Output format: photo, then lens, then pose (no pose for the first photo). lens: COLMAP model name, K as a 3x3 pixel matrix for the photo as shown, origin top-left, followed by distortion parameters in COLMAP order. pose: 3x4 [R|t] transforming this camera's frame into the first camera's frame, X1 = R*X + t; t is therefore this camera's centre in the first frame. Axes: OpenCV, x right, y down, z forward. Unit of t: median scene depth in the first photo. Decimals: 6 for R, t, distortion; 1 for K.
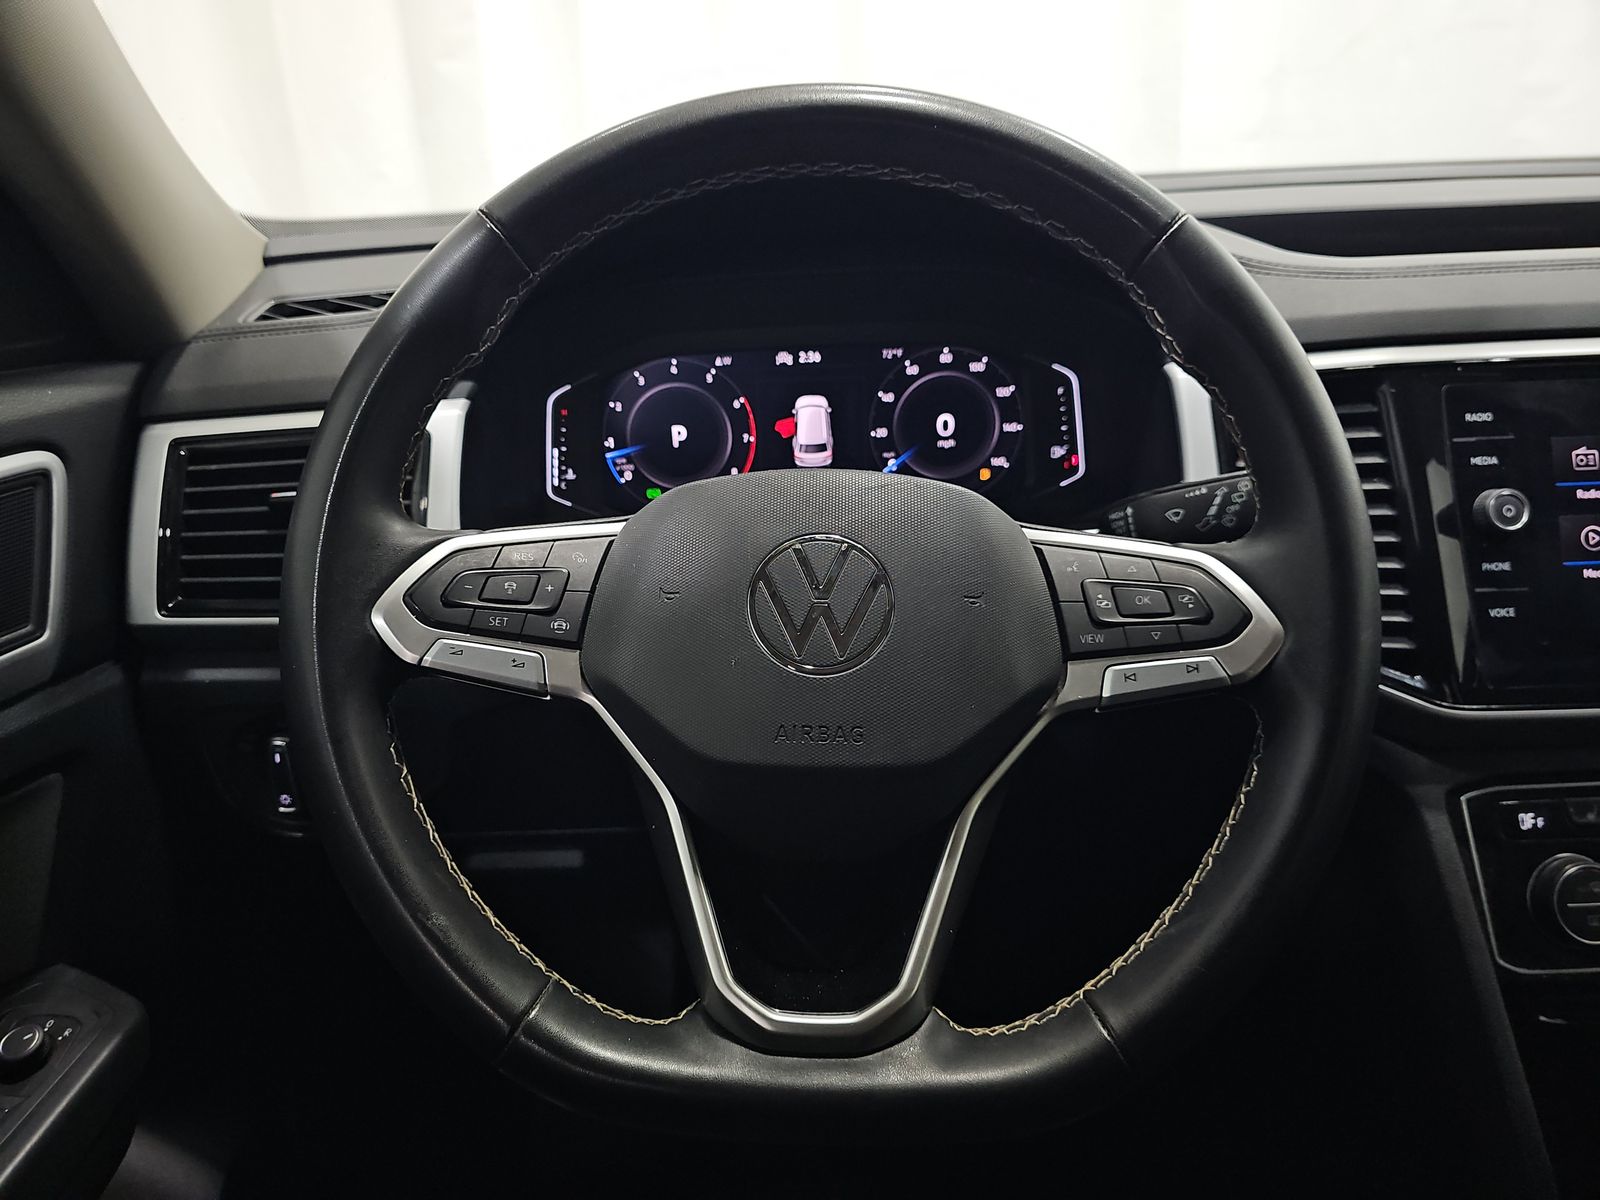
lens RADIAL K [[1056.9, 0, 800.9], [0, 1056.9, 619.2], [0, 0, 1]] dist [0.038944, -0.043938]
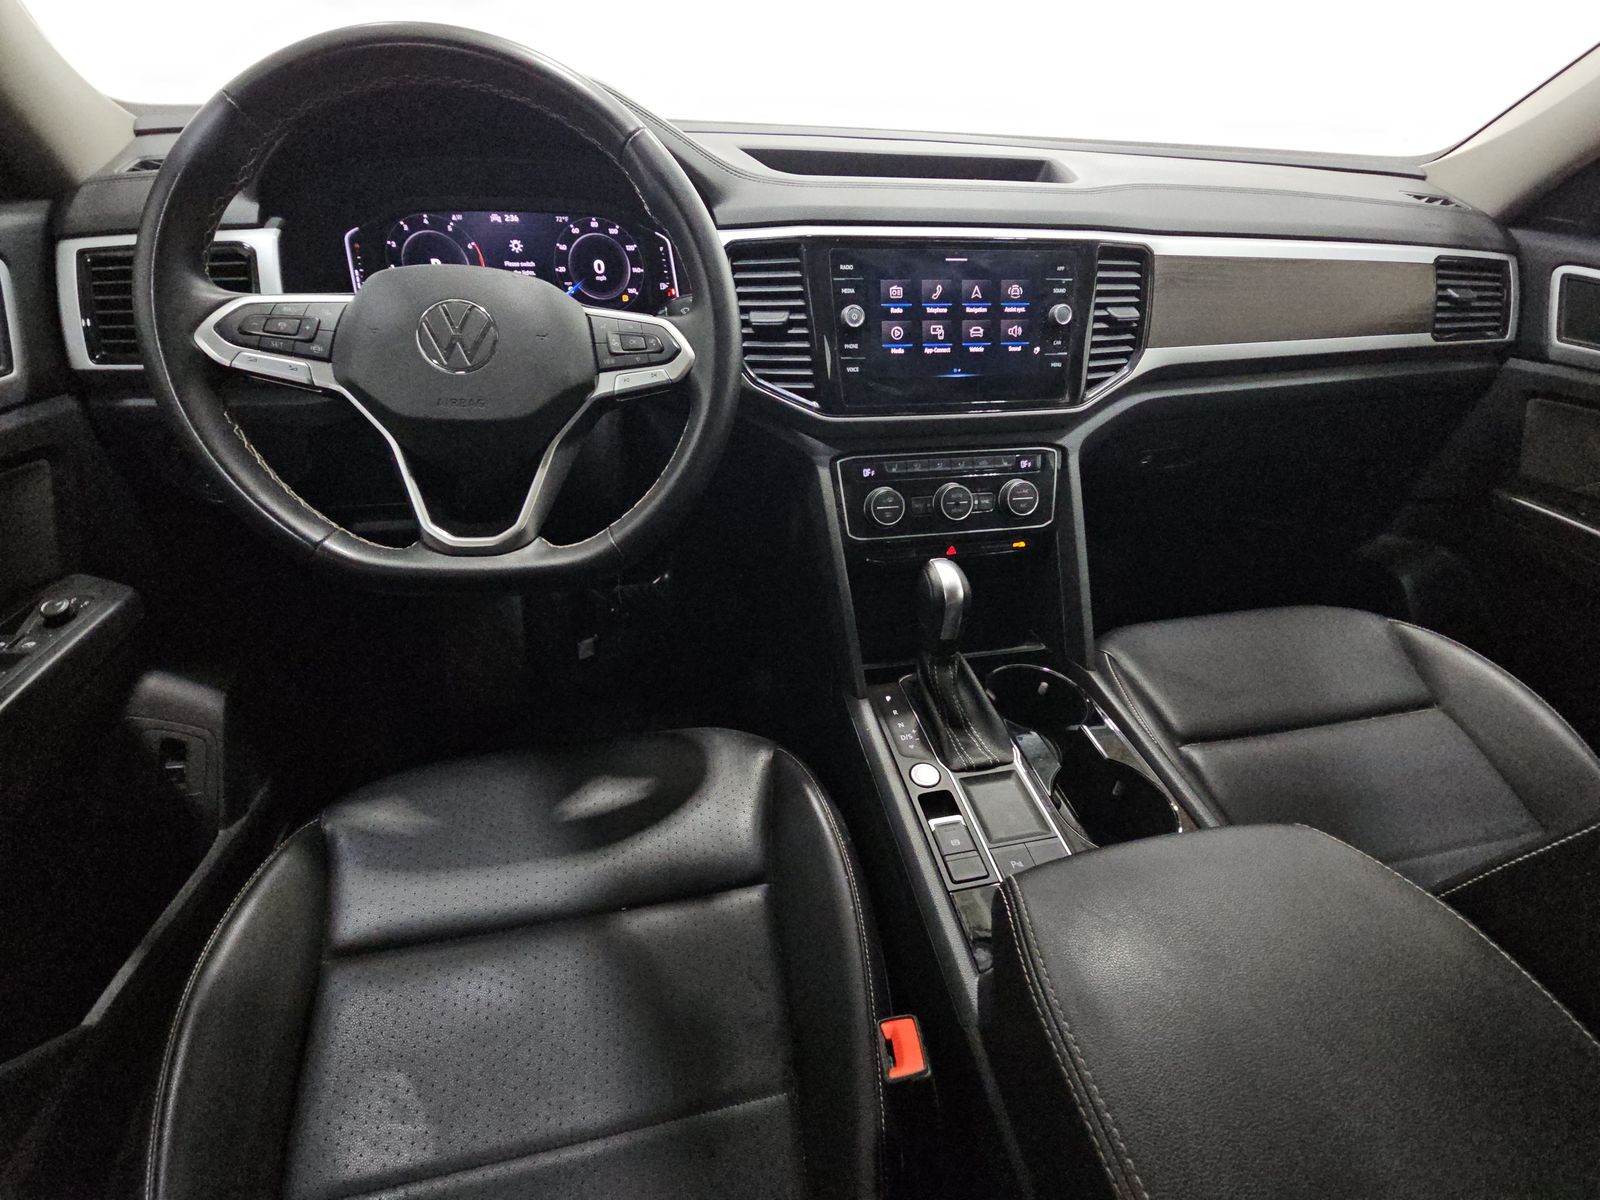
lens RADIAL K [[637.1, 0, 800.0], [0, 637.1, 600.0], [0, 0, 1]] dist [0.027265, -0.014189]
pose [[0.979106, -0.054674, 0.195862, 0.227557], [0.007017, 0.971687, 0.236166, 0.109894], [-0.203229, -0.229857, 0.951769, -0.228617]]
